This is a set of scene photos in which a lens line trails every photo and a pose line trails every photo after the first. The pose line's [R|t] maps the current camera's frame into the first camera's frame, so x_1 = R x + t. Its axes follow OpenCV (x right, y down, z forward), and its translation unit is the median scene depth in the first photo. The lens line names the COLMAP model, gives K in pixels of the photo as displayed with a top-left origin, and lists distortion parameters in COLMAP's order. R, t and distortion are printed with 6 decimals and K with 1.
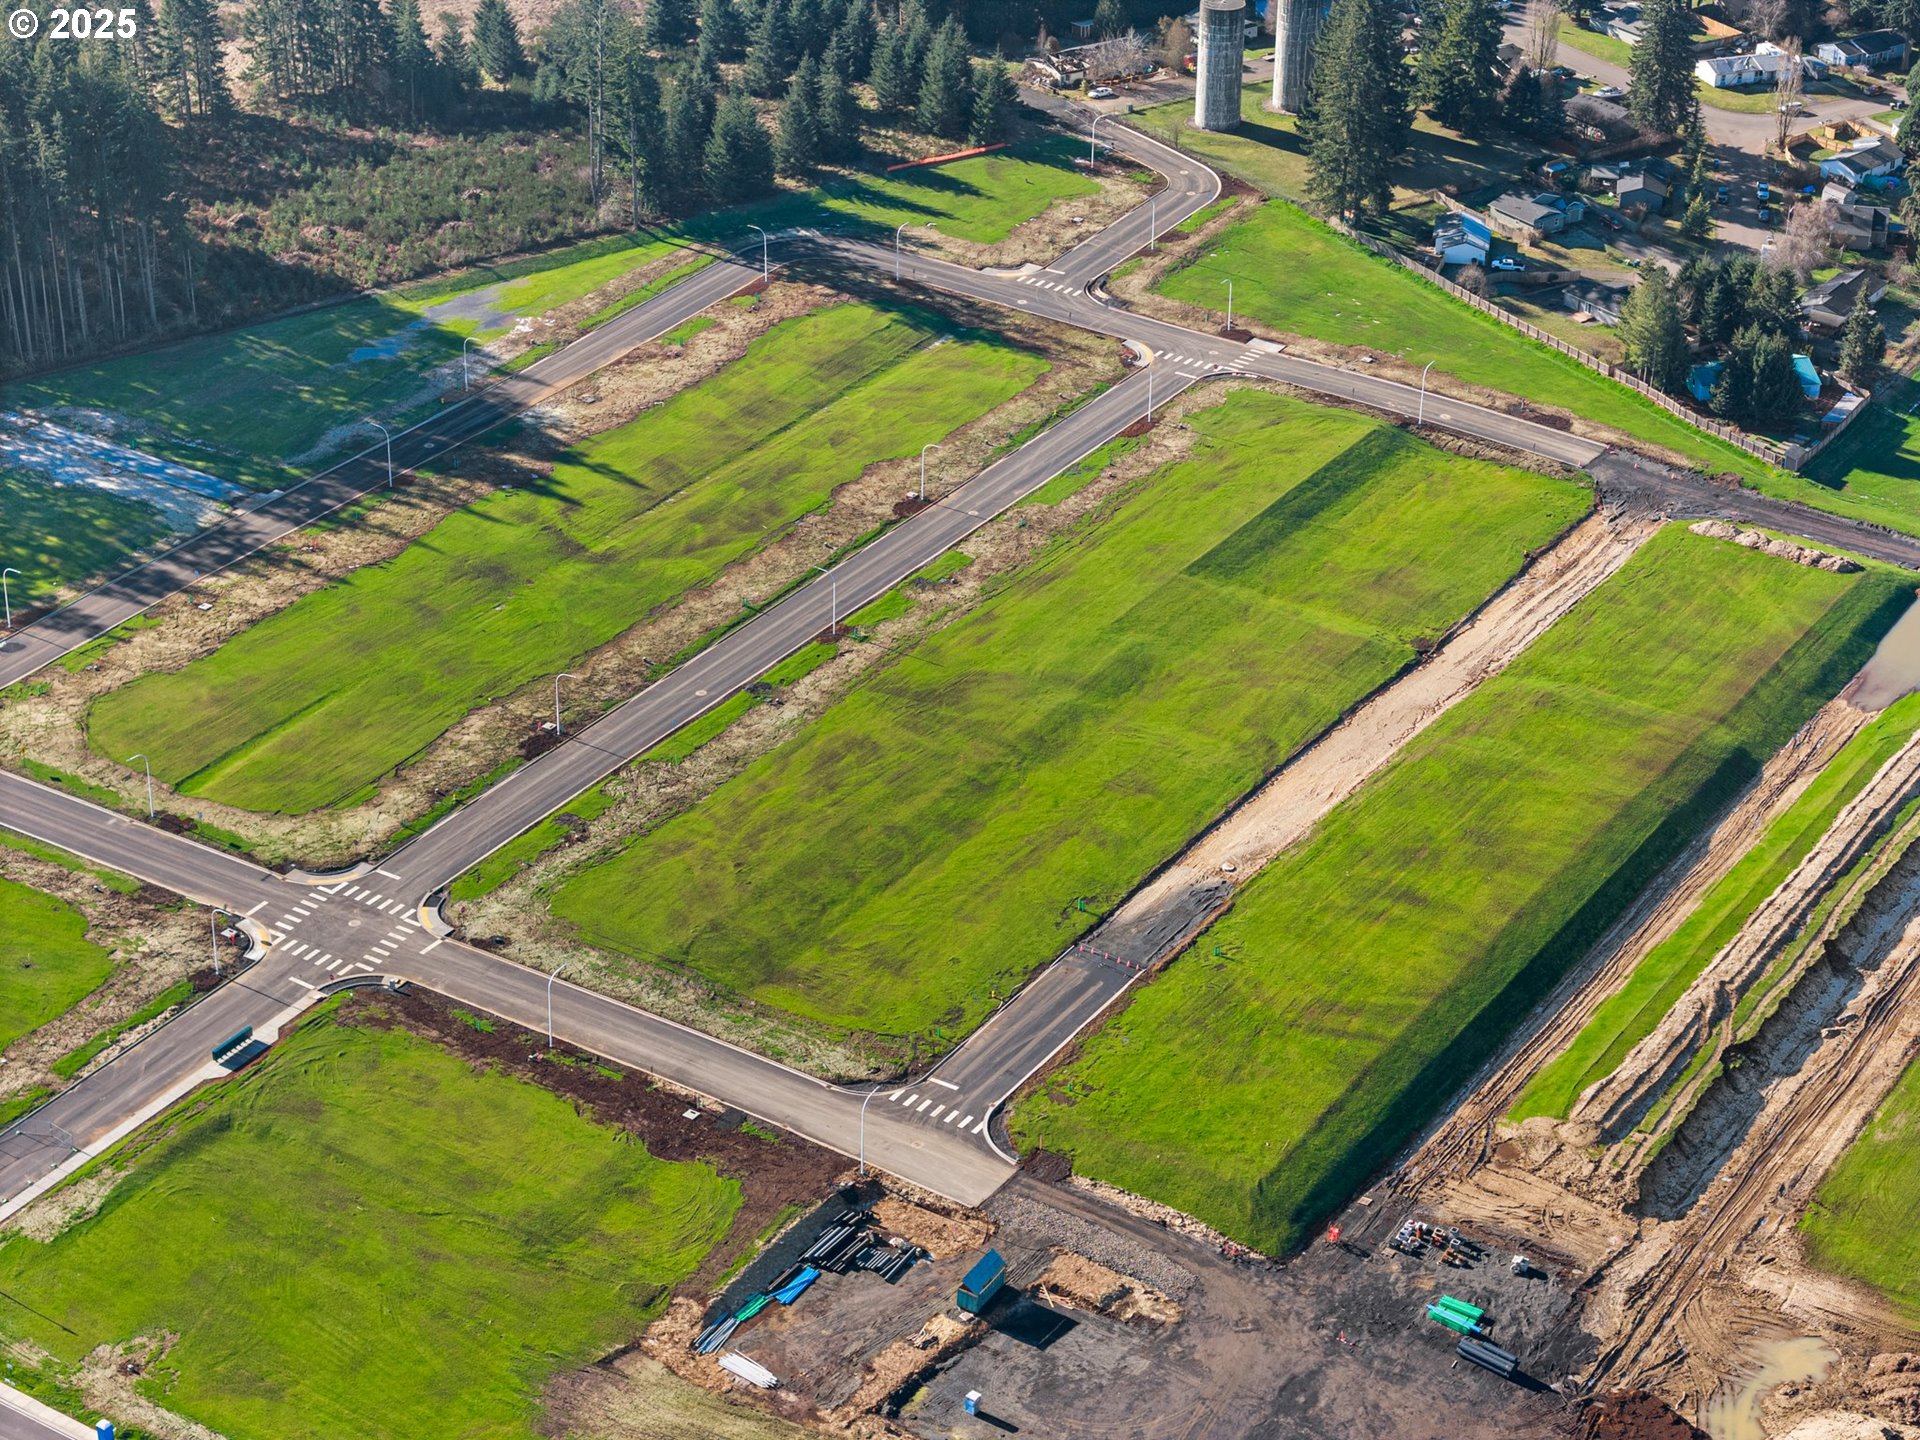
lens RADIAL K [[3829.9, 0, 960.0], [0, 3829.9, 720.0], [0, 0, 1]] dist [-0.013810, 0.359232]
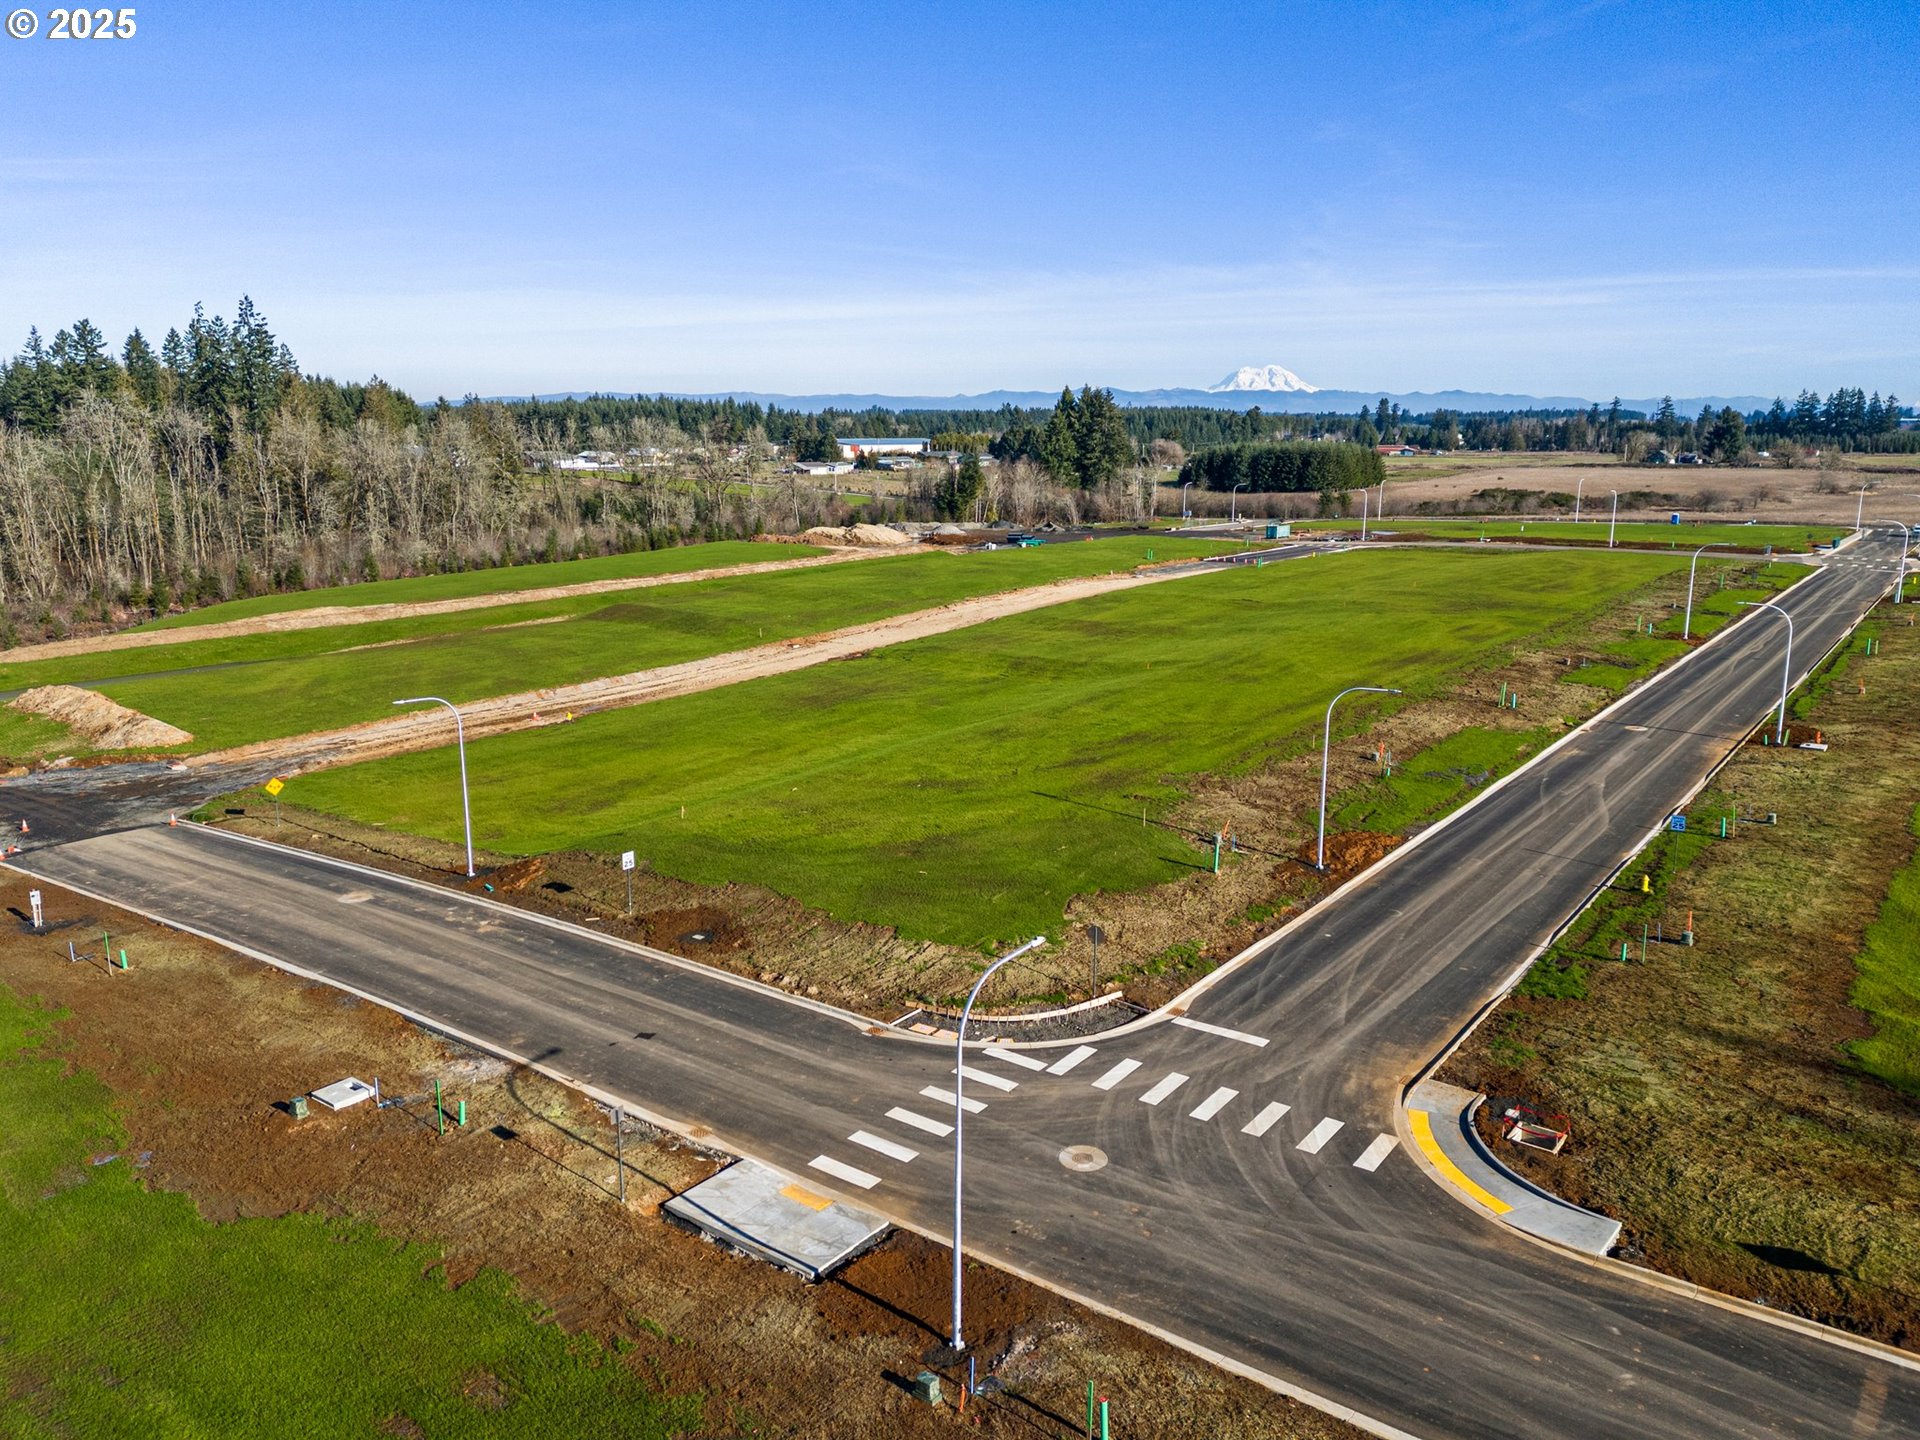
lens RADIAL K [[1393.2, 0, 962.9], [0, 1393.2, 715.5], [0, 0, 1]] dist [0.099899, -0.107940]
pose [[-0.995962, -0.038618, 0.081043, 0.081304], [0.023215, 0.761250, 0.648043, -0.191499], [-0.086720, 0.647308, -0.757280, 1.261071]]
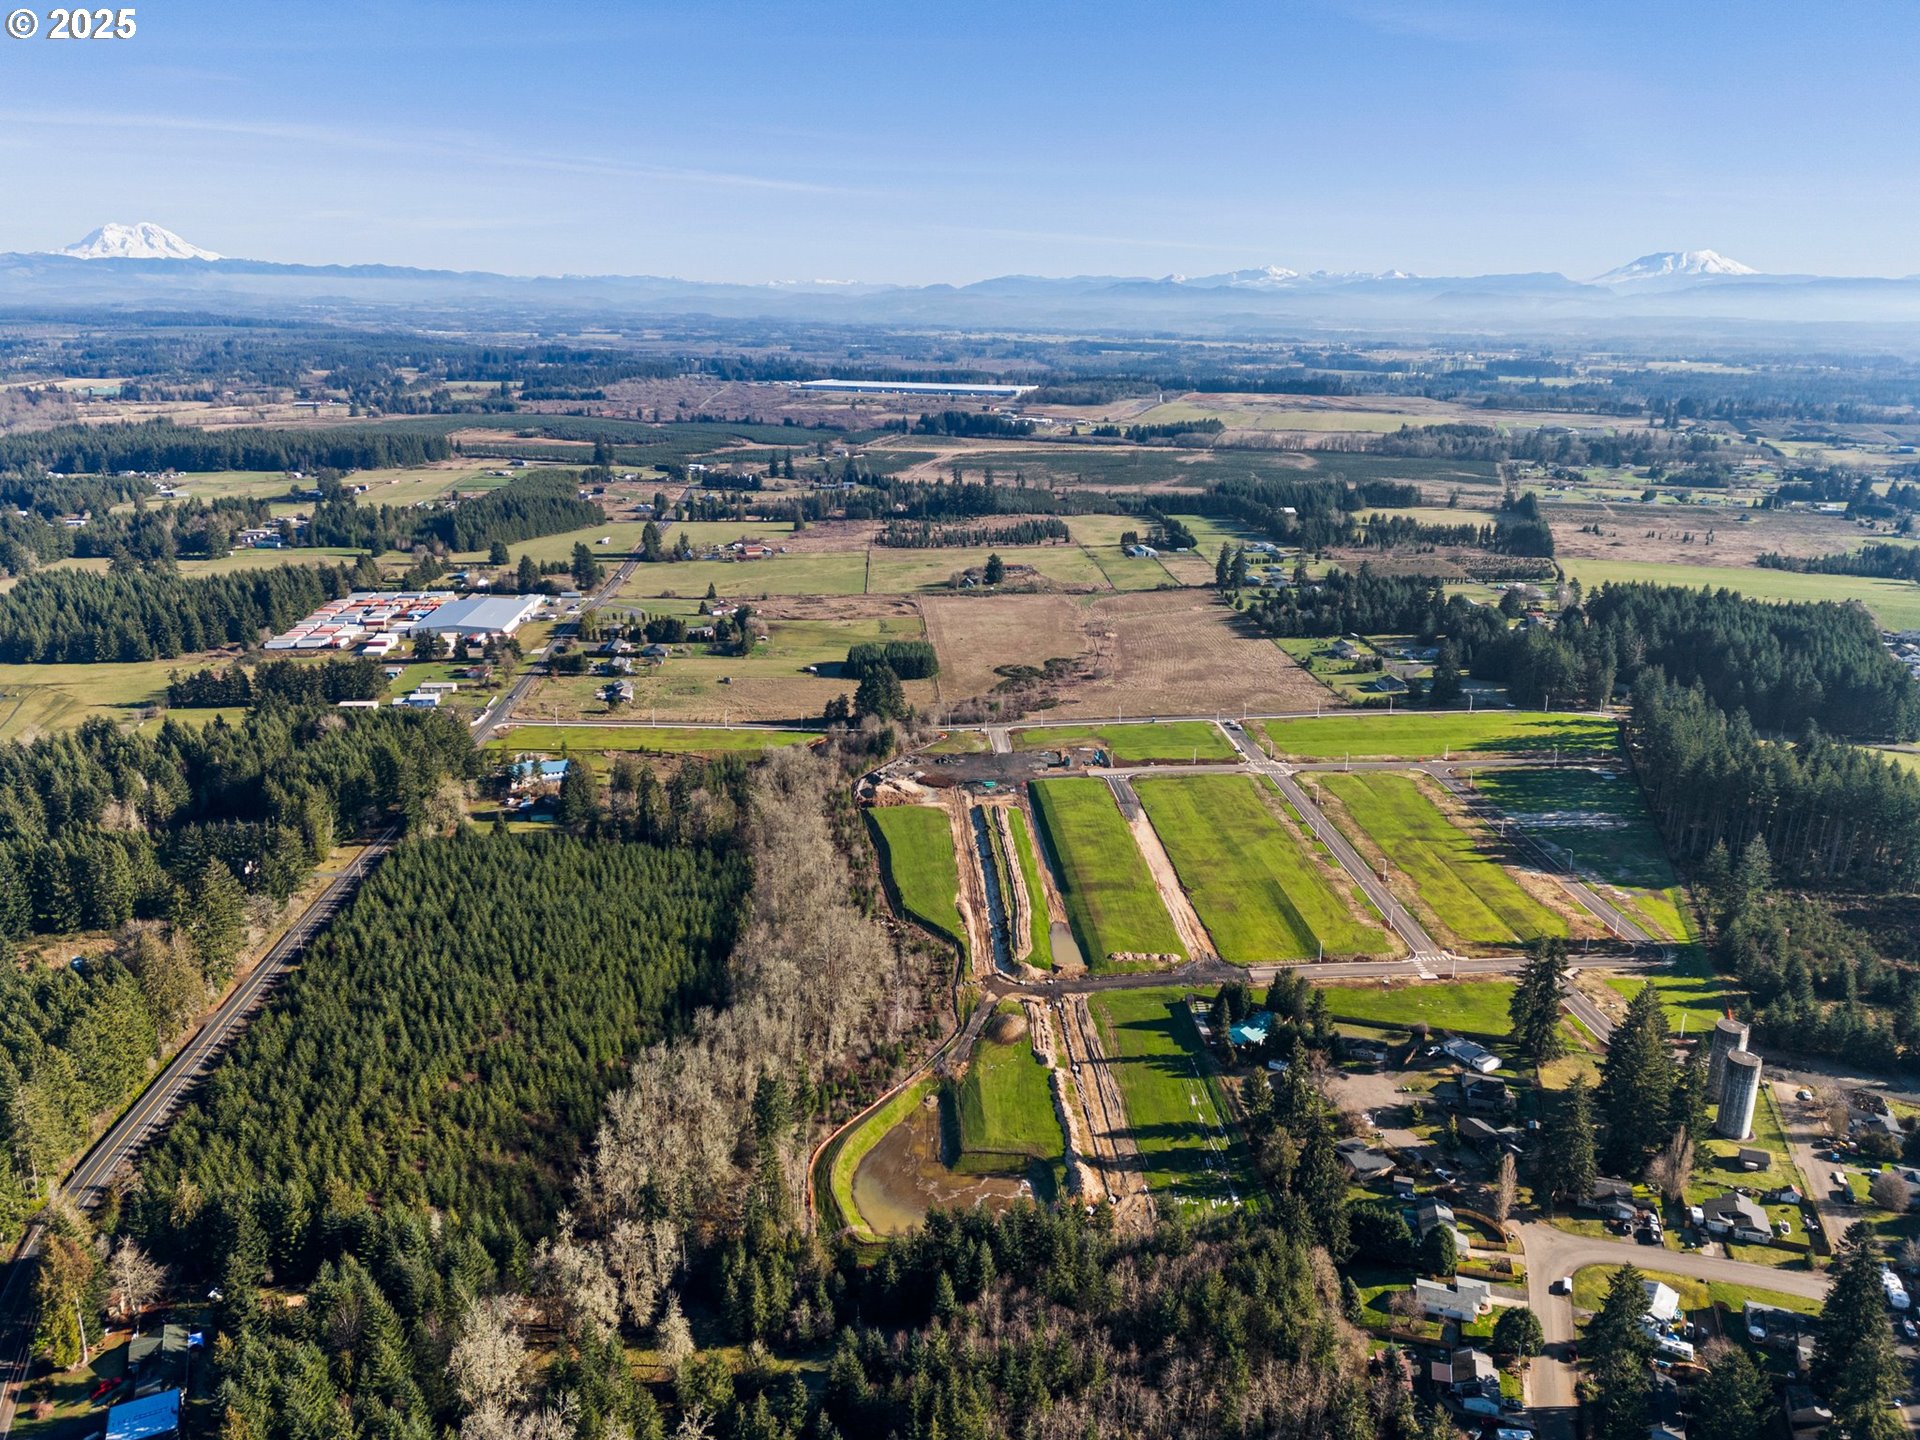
lens RADIAL K [[1393.2, 0, 962.9], [0, 1393.2, 715.5], [0, 0, 1]] dist [0.099899, -0.107940]
pose [[-0.811051, 0.145521, -0.566587, 0.881707], [-0.297656, 0.731139, 0.613870, -0.751436], [0.503585, 0.666528, -0.549676, 1.472781]]
